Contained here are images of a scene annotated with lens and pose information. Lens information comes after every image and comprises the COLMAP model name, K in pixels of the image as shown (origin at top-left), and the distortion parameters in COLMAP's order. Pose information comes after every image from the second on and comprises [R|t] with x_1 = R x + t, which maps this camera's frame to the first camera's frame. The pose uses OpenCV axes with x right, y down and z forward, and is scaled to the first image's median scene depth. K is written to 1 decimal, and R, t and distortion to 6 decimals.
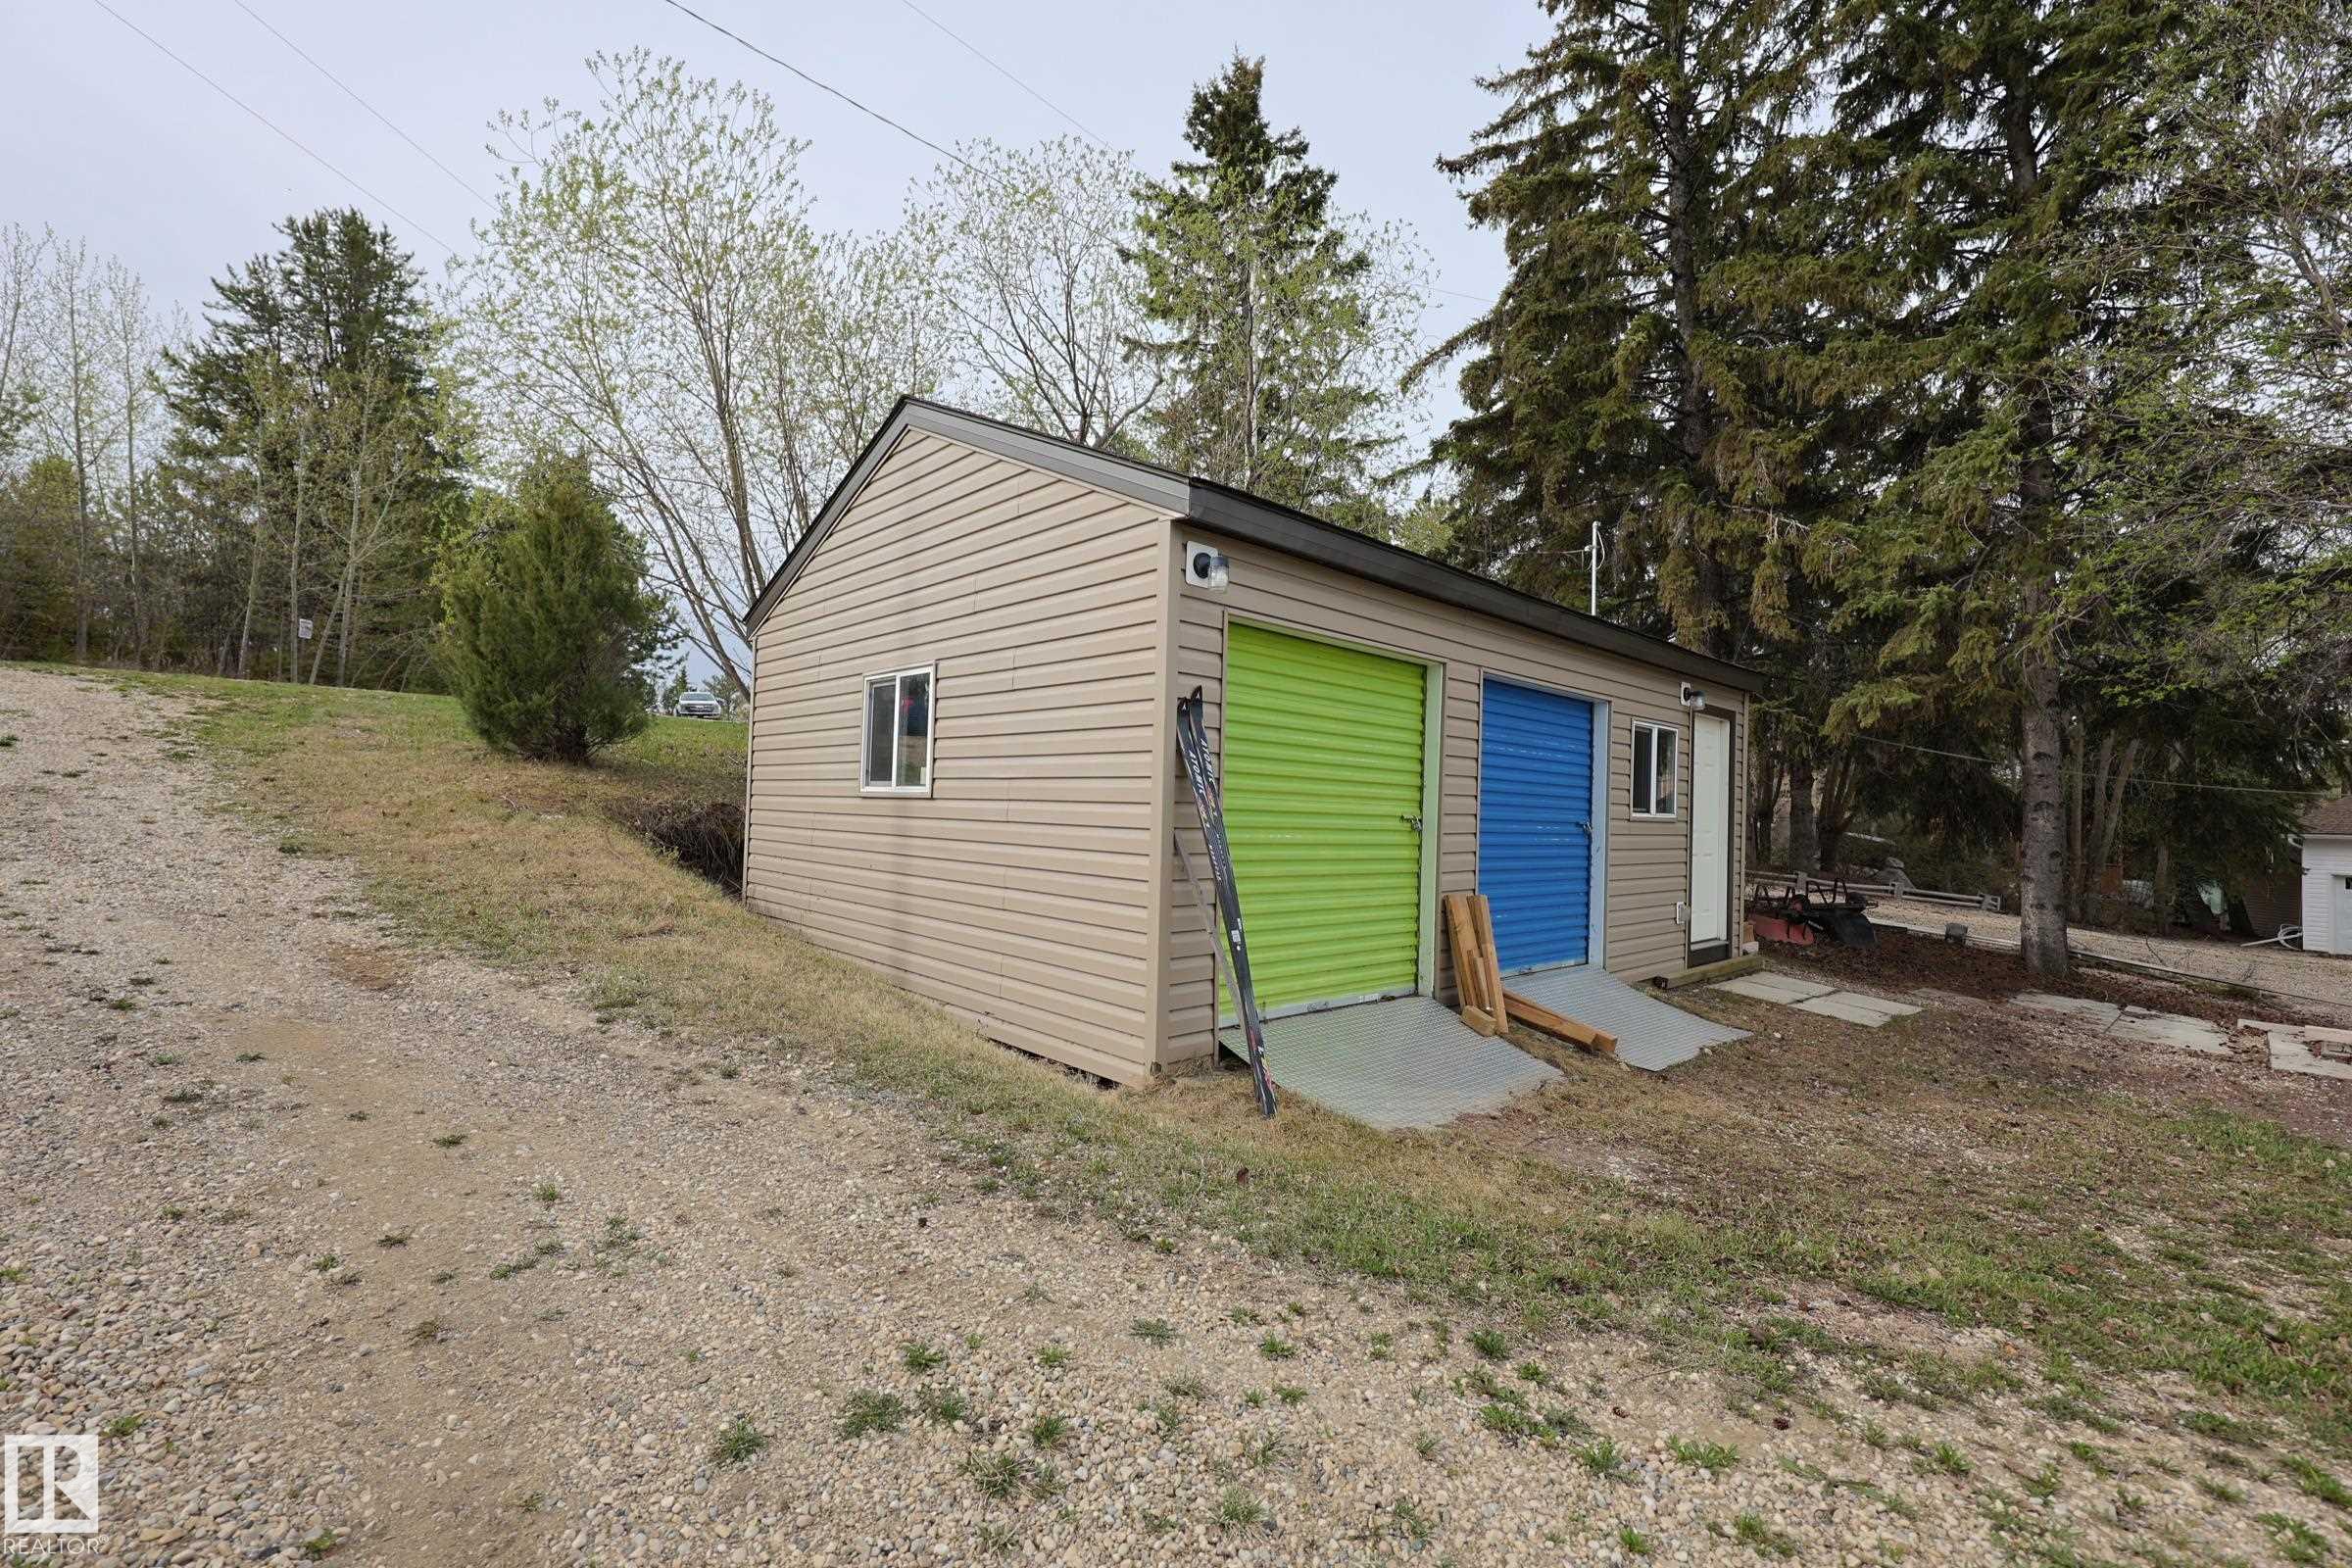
lens RADIAL K [[1011.3, 0, 1176.0], [0, 1011.3, 784.0], [0, 0, 1]] dist [0.015320, 0.000023]
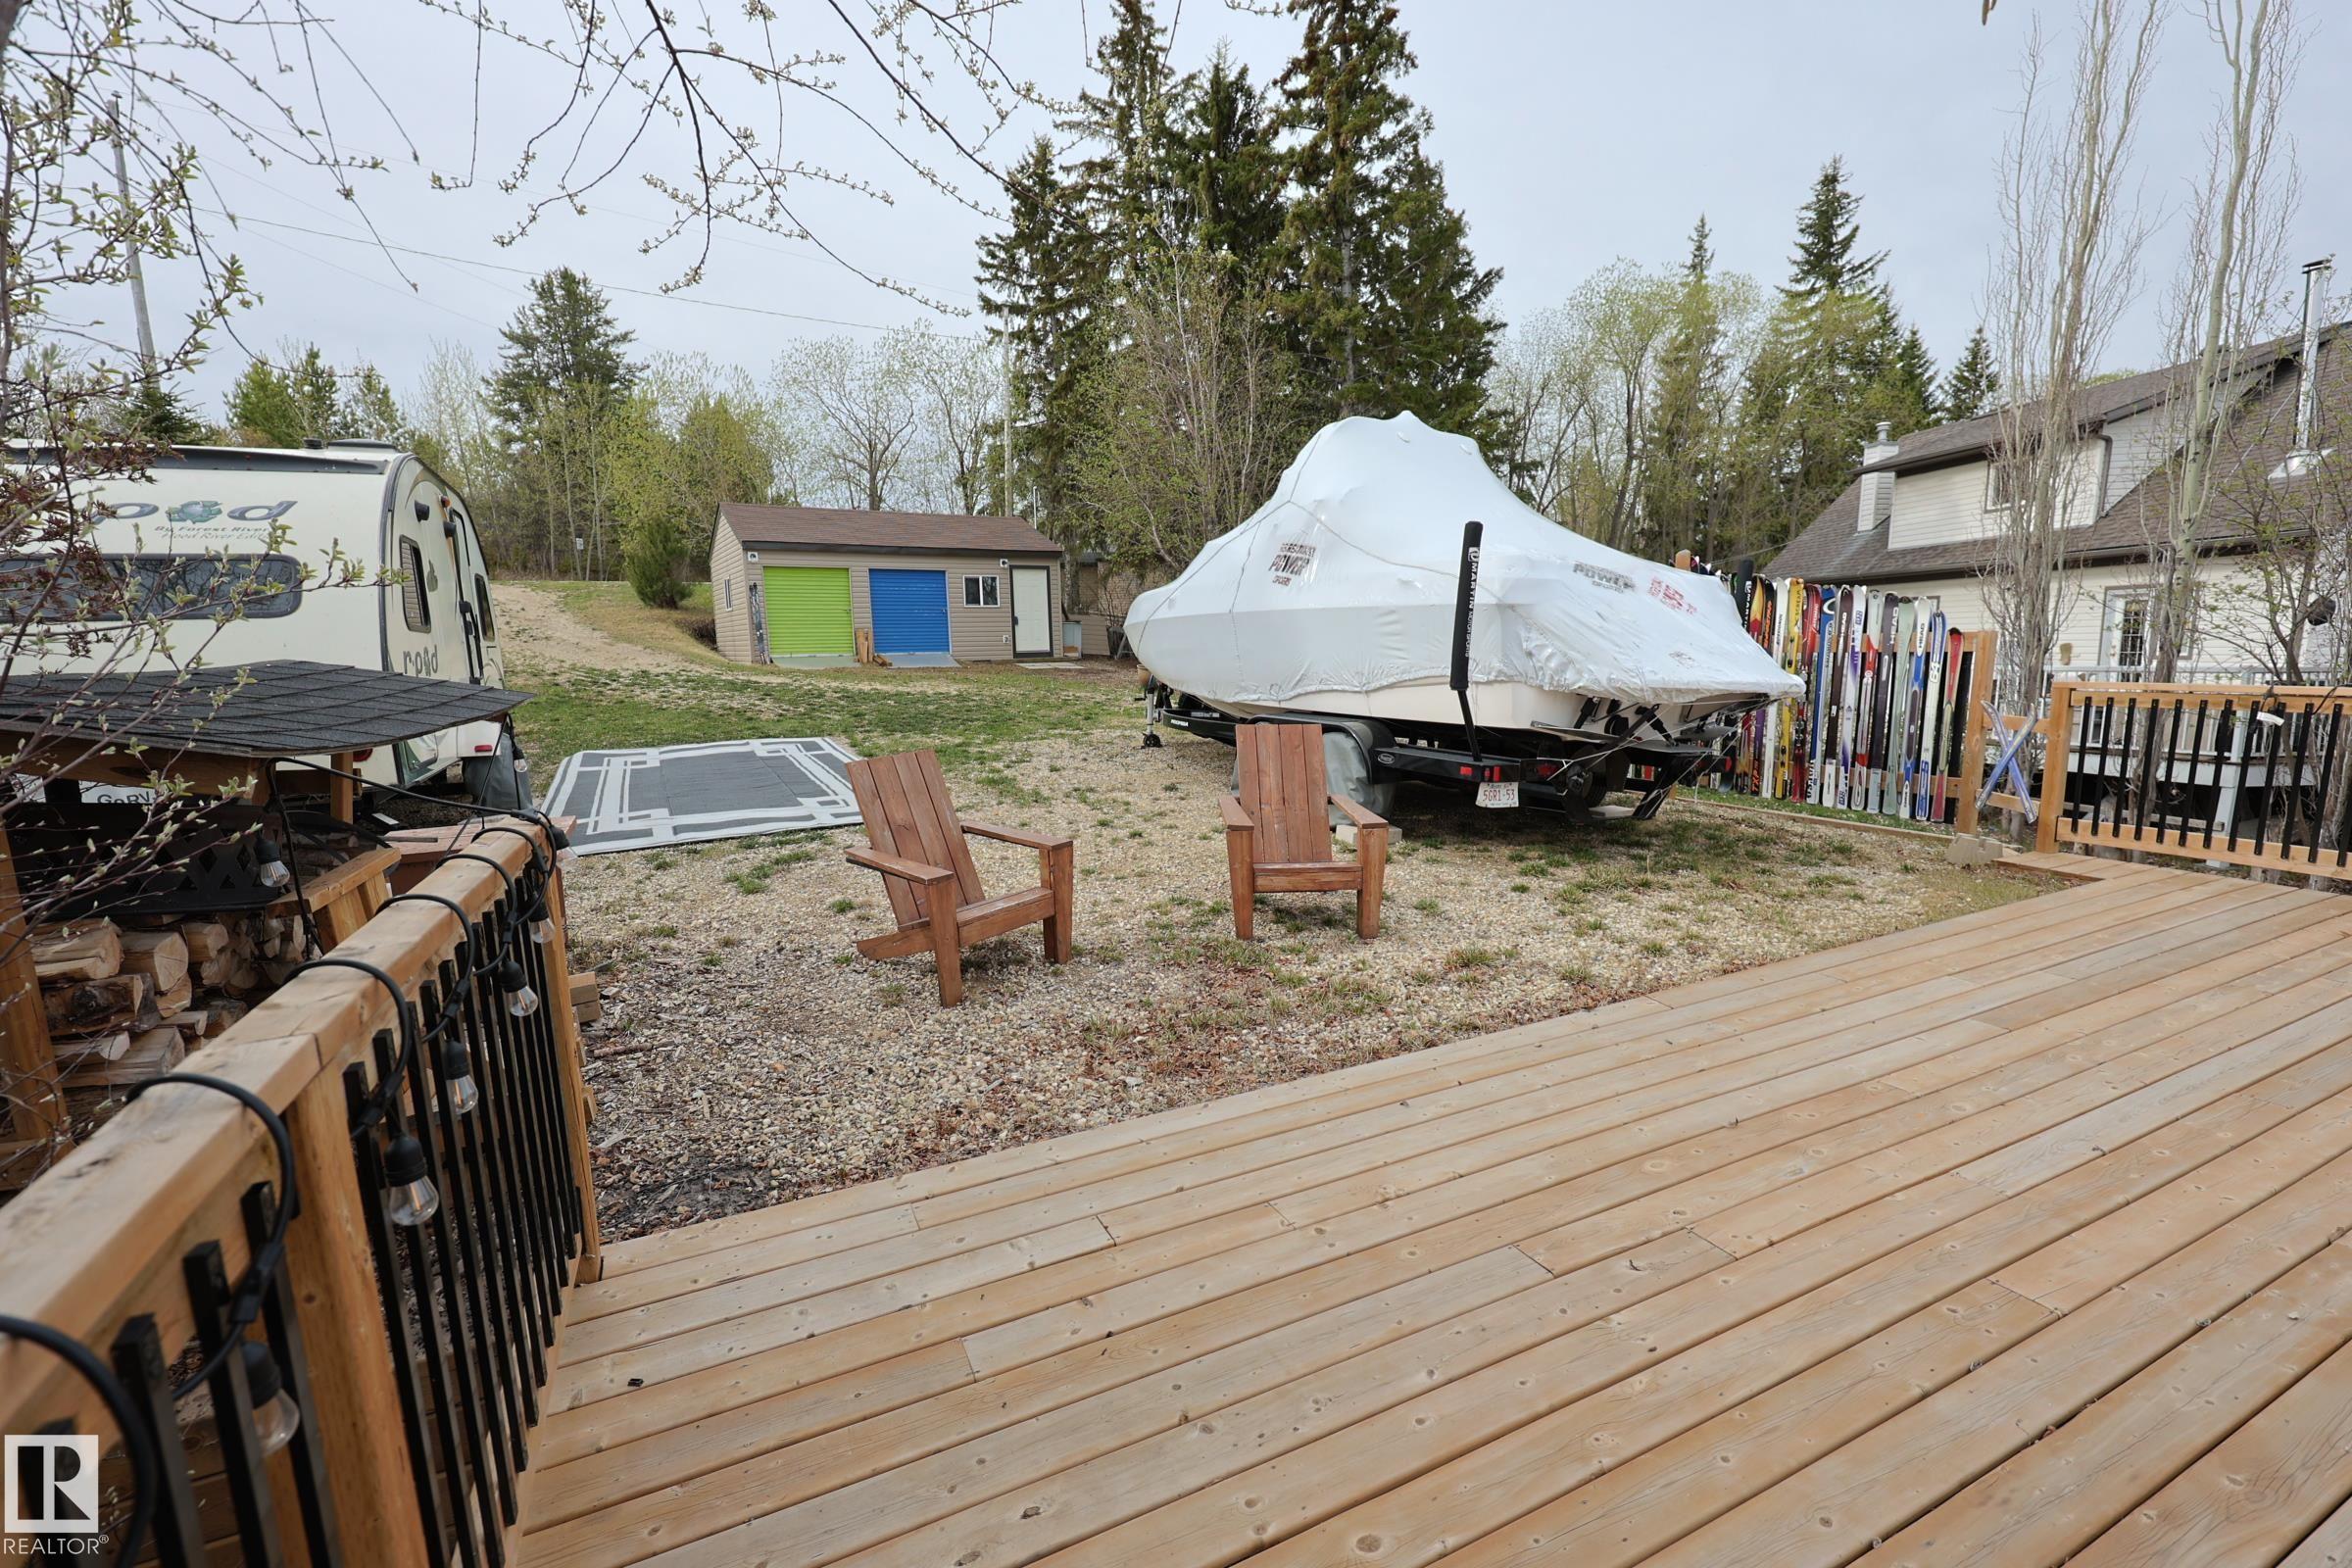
lens RADIAL K [[995.2, 0, 1187.3], [0, 995.2, 800.1], [0, 0, 1]] dist [-0.001372, -0.000149]
pose [[0.984262, -0.018814, -0.175712, 0.428162], [0.050415, 0.982890, 0.177159, 0.028426], [0.169372, -0.183229, 0.968370, -0.511080]]
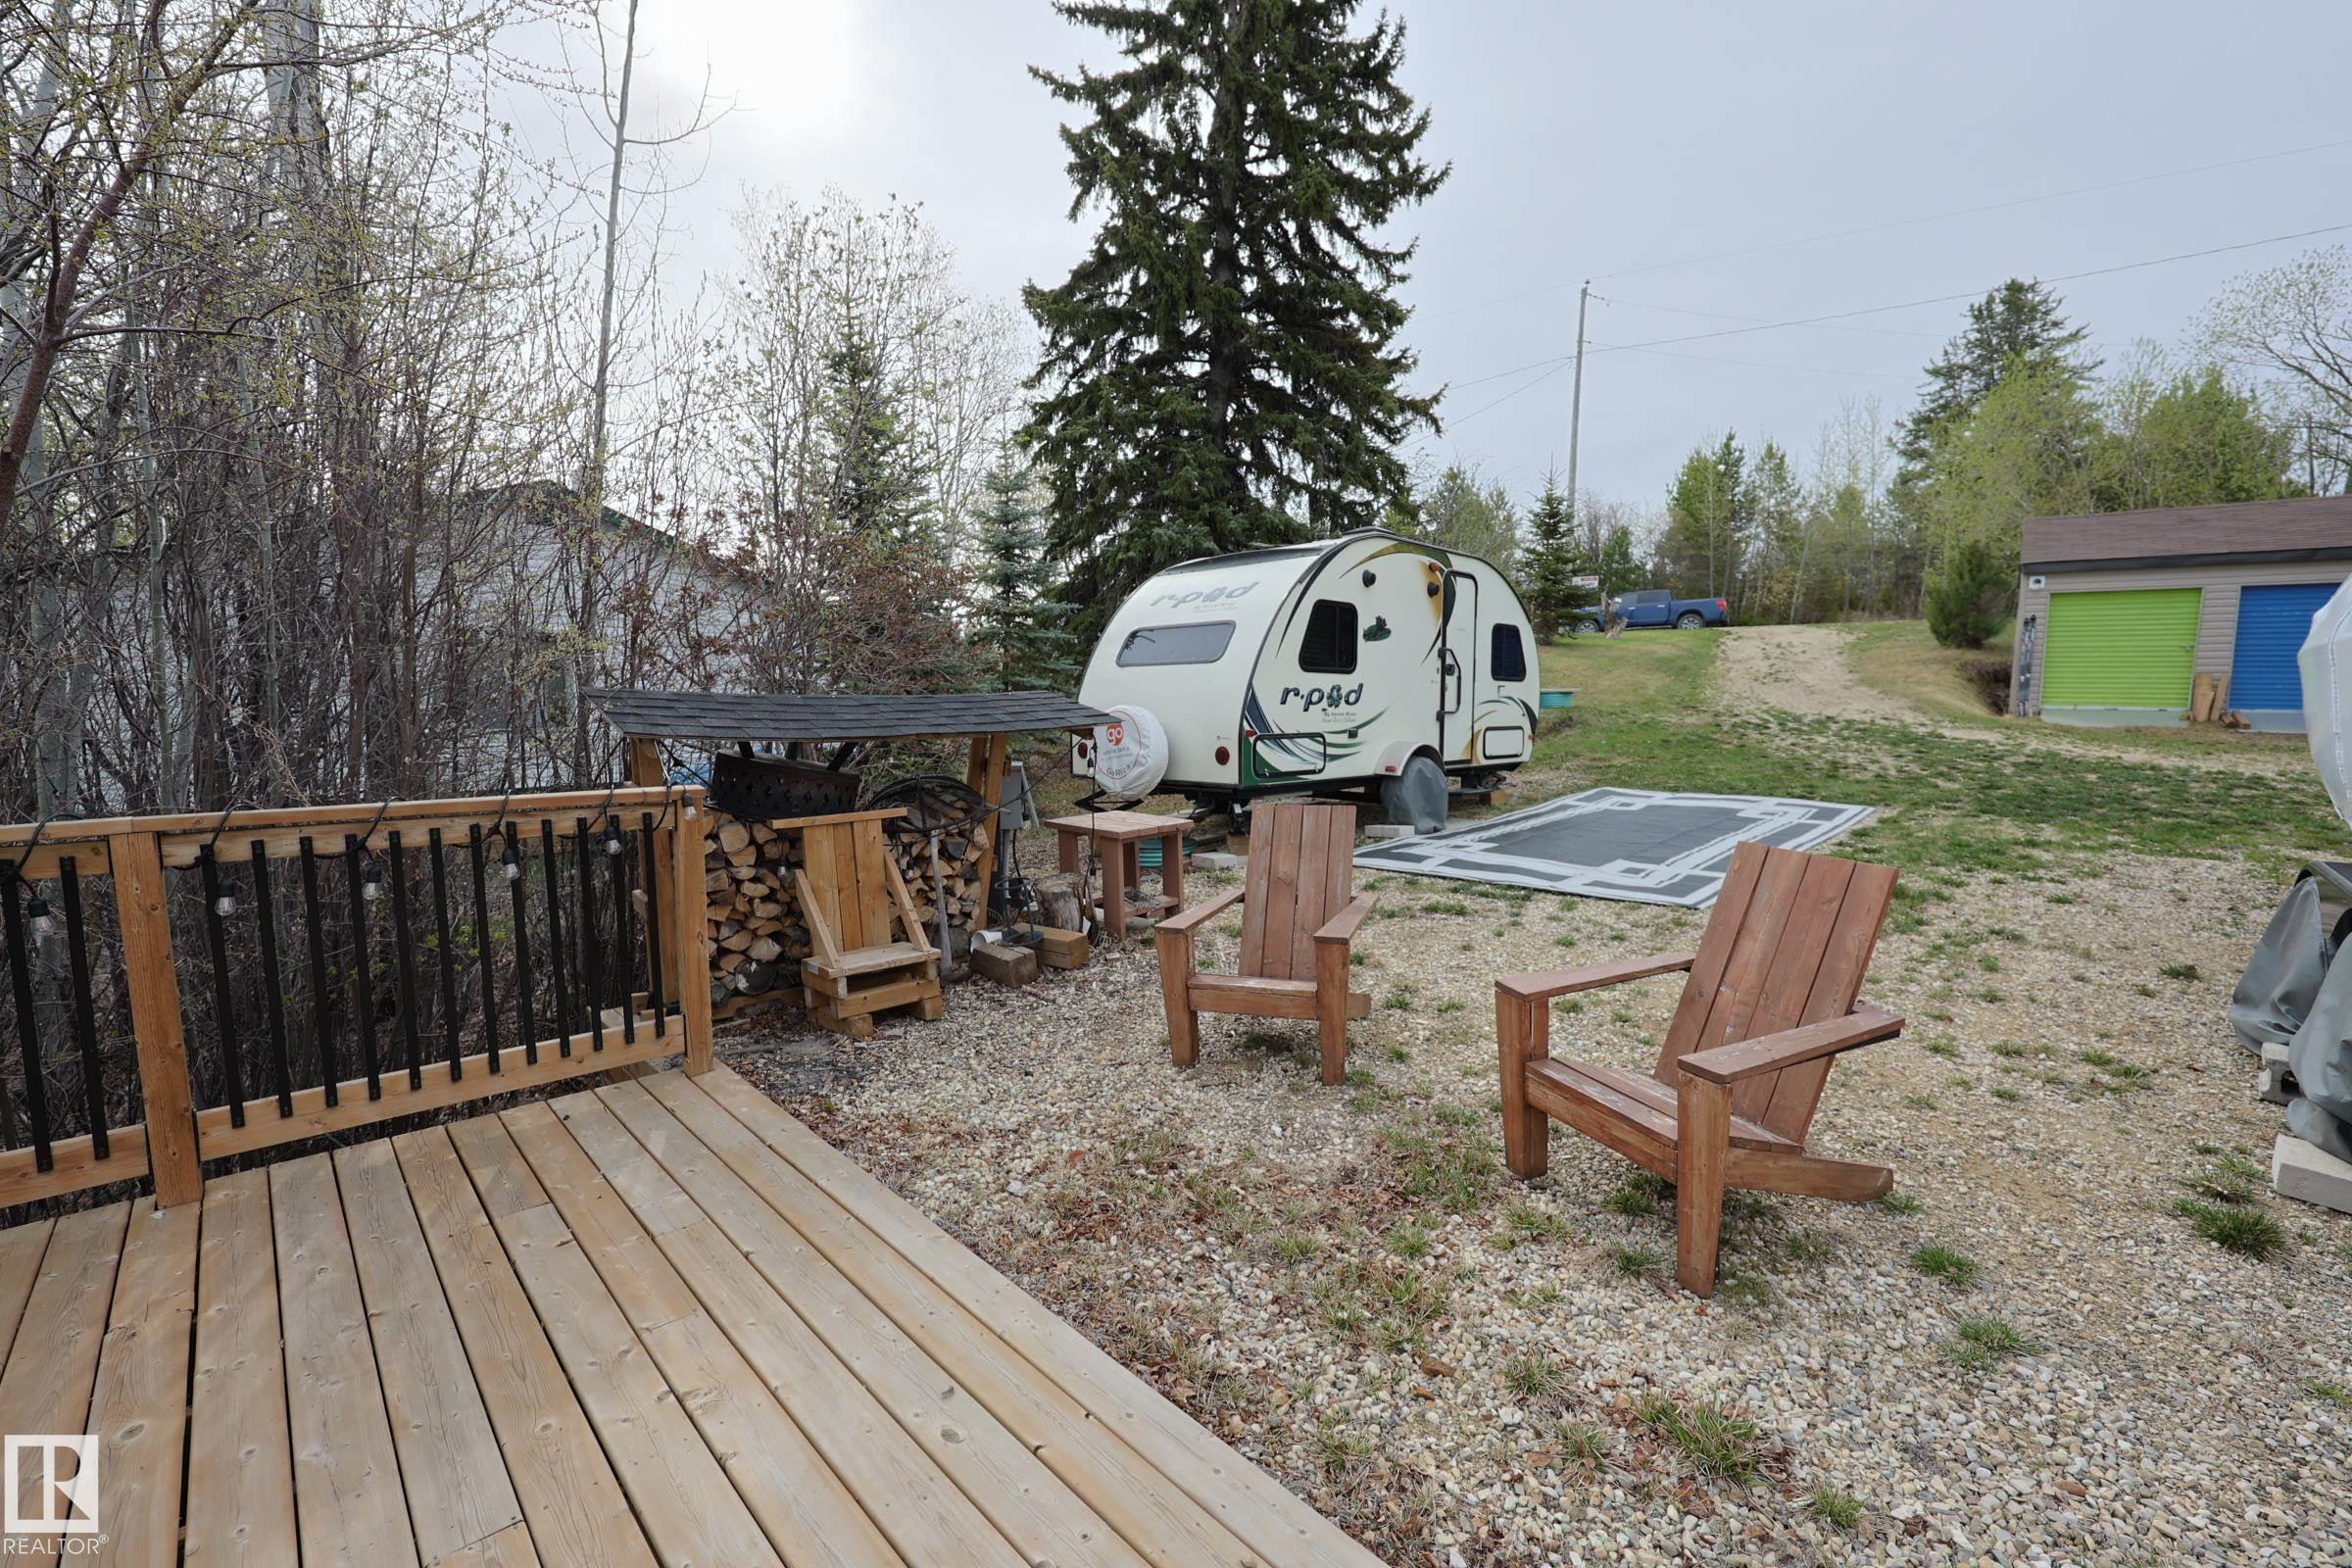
lens RADIAL K [[995.2, 0, 1187.3], [0, 995.2, 800.1], [0, 0, 1]] dist [-0.001372, -0.000149]
pose [[0.153074, 0.081216, -0.984872, 0.492809], [0.019964, 0.996160, 0.085250, 0.032970], [0.988013, -0.032712, 0.150865, -0.412933]]
